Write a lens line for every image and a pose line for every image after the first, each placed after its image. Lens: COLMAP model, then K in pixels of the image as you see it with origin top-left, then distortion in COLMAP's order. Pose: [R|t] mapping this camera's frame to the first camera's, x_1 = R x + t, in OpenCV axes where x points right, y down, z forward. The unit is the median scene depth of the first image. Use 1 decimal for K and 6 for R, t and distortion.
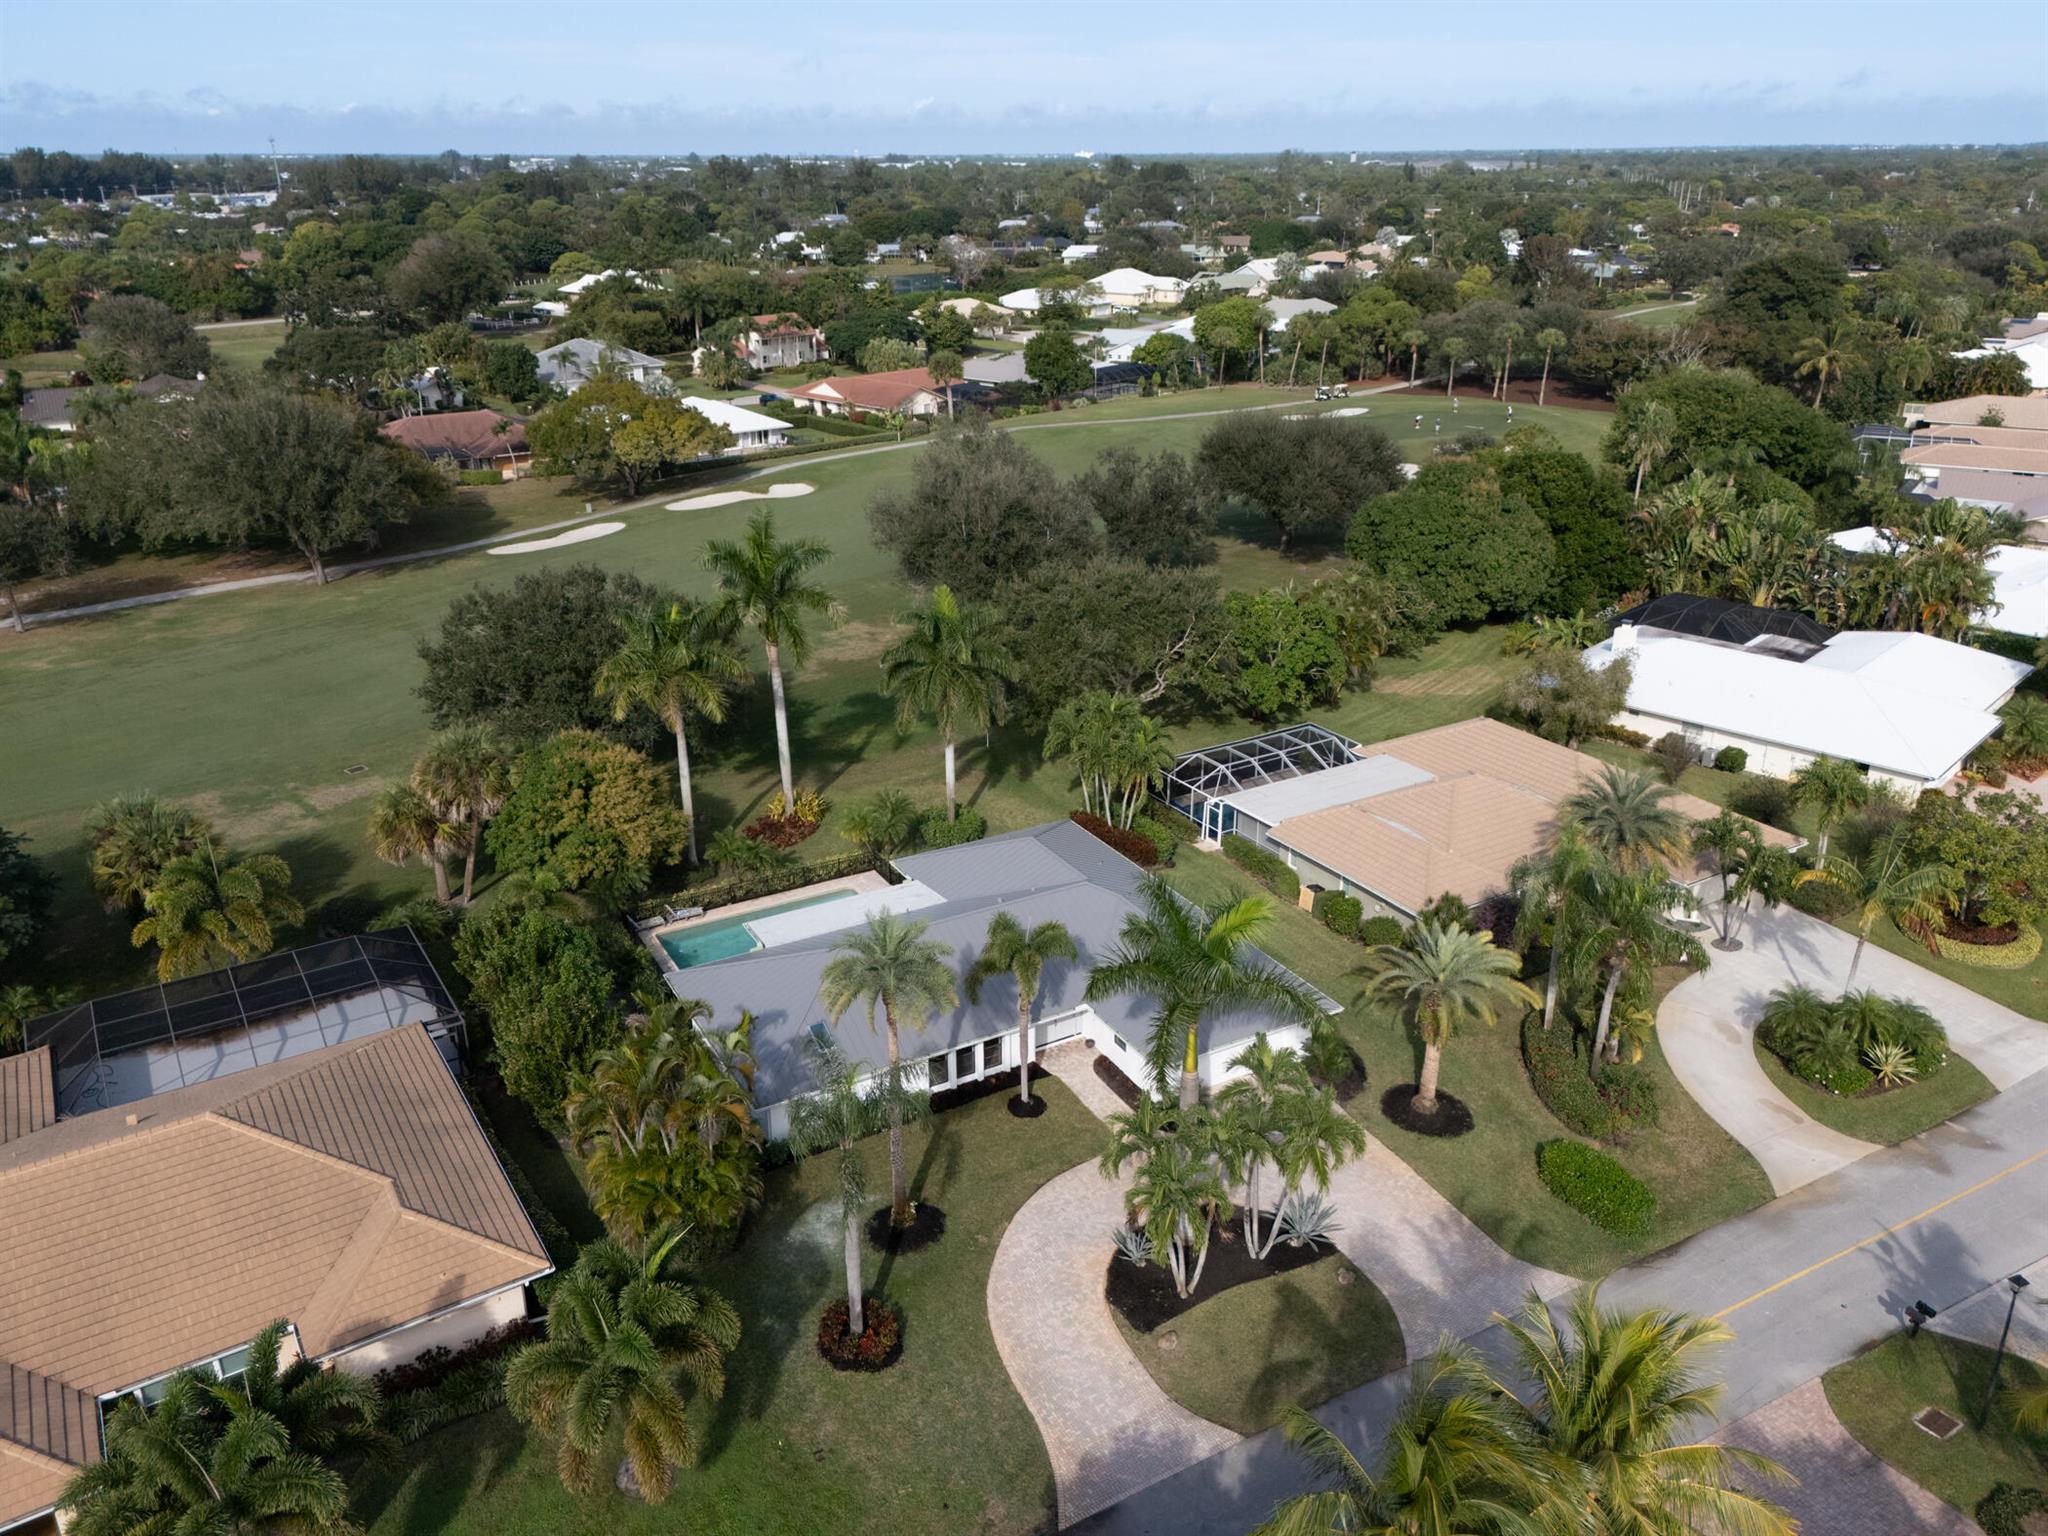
lens RADIAL K [[1502.4, 0, 1028.1], [0, 1502.4, 773.6], [0, 0, 1]] dist [0.068910, -0.062574]
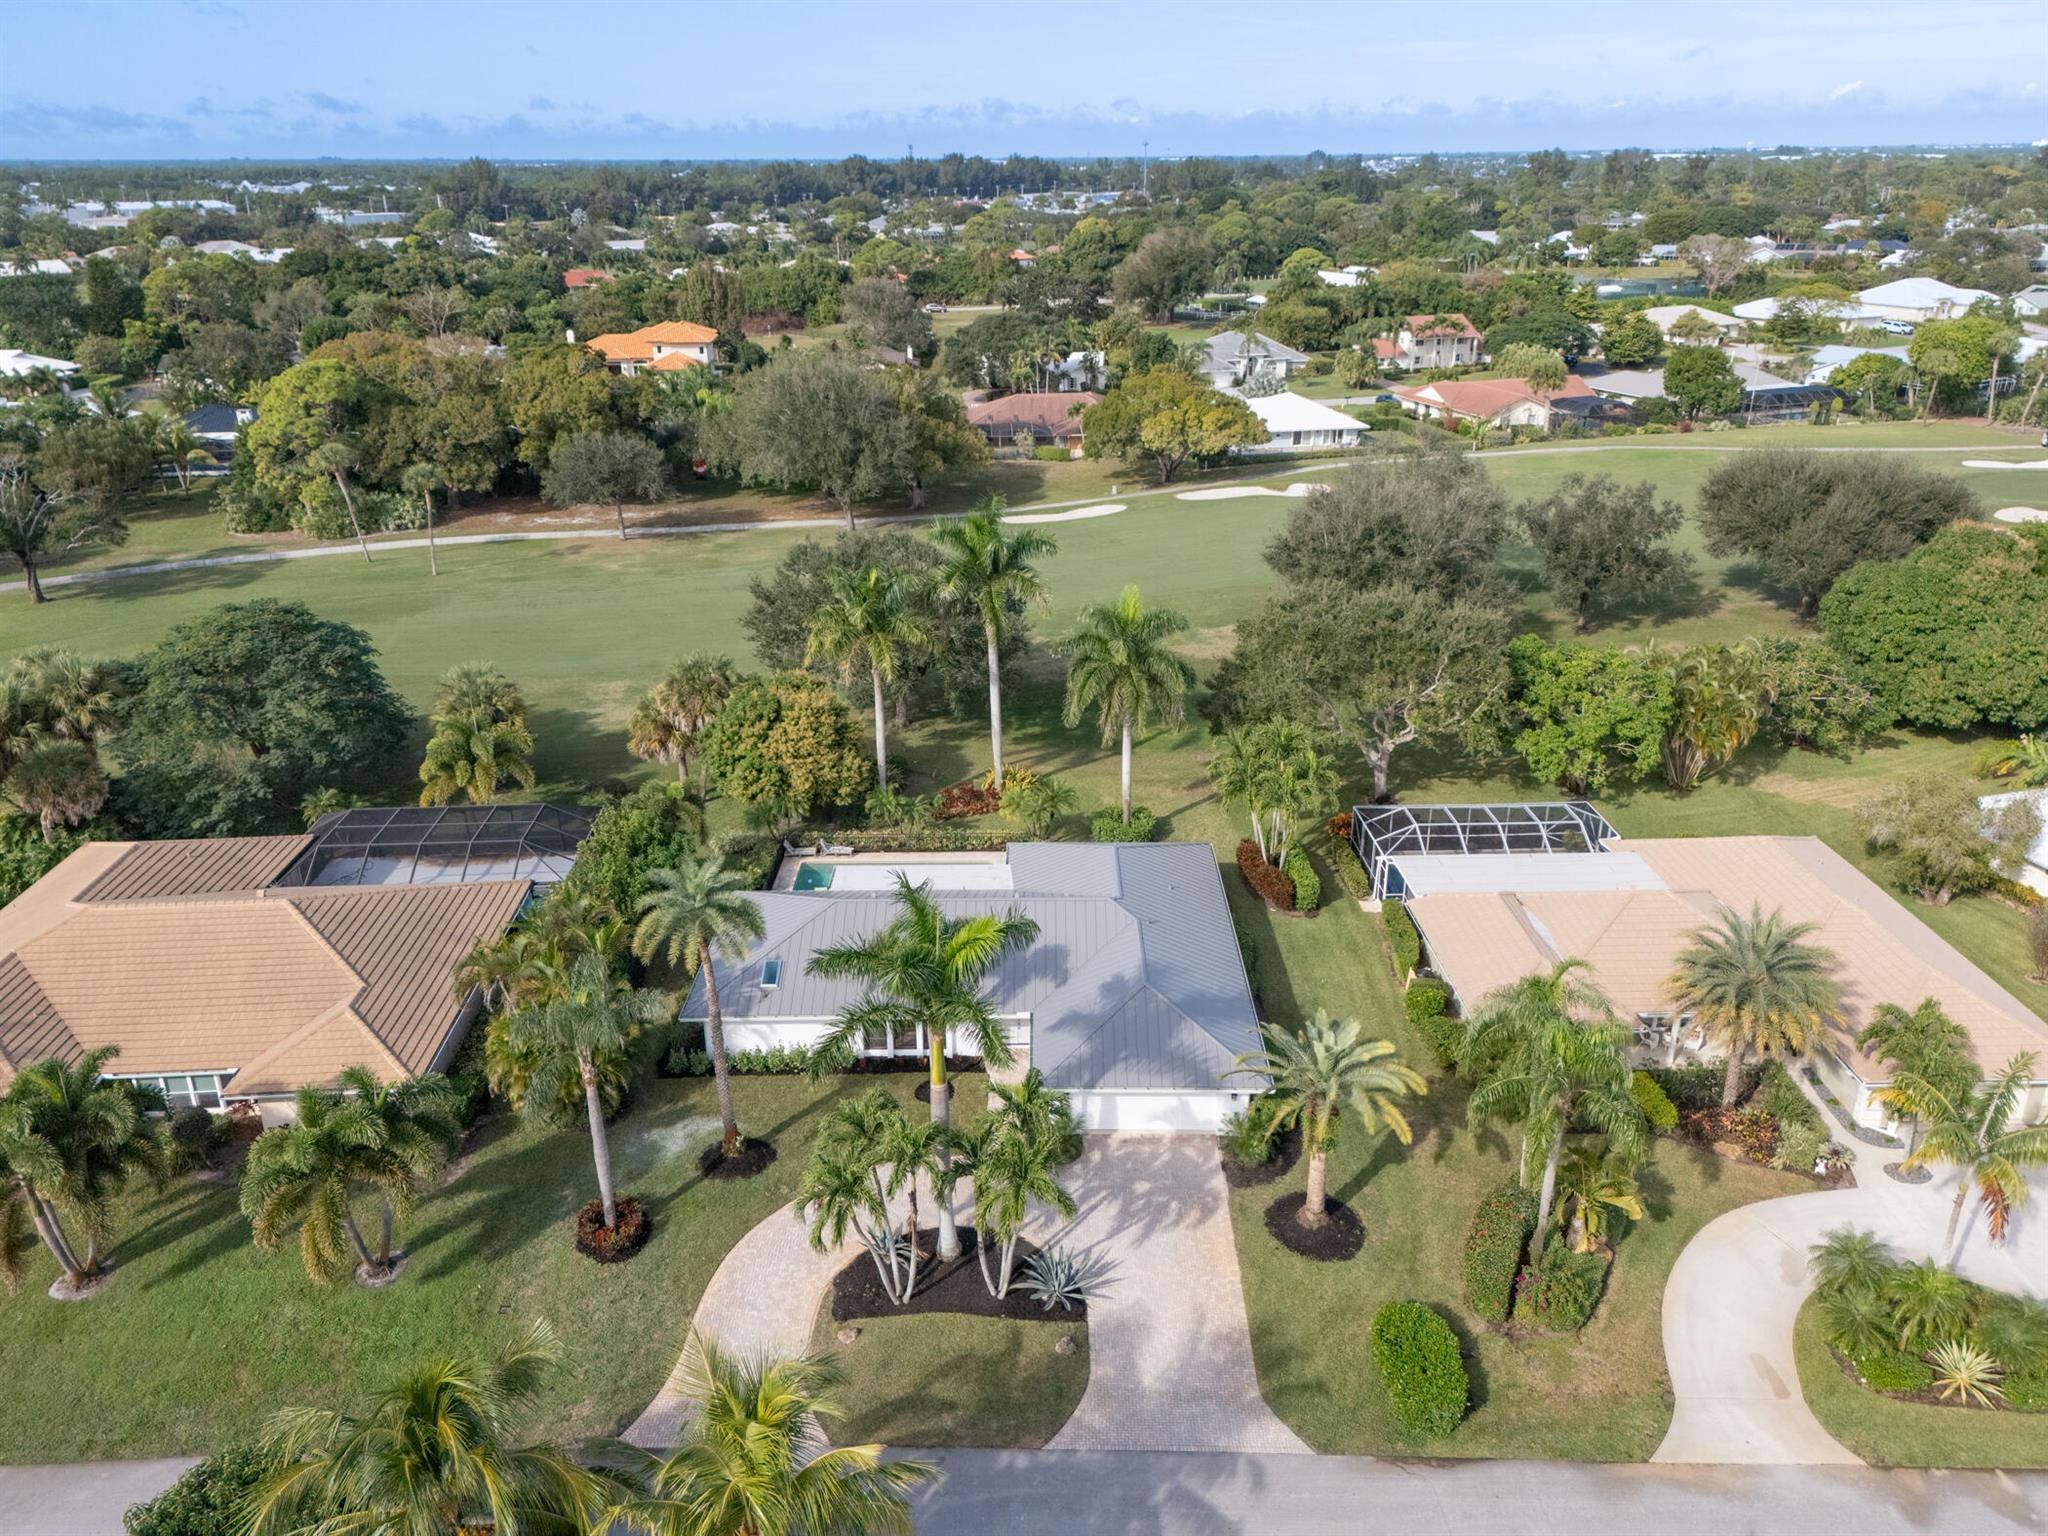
lens RADIAL K [[1502.4, 0, 1028.1], [0, 1502.4, 773.6], [0, 0, 1]] dist [0.068910, -0.062574]
pose [[0.867567, 0.186046, -0.461210, 0.254391], [-0.185452, 0.981525, 0.047088, -0.025747], [0.461450, 0.044680, 0.886040, 0.064815]]
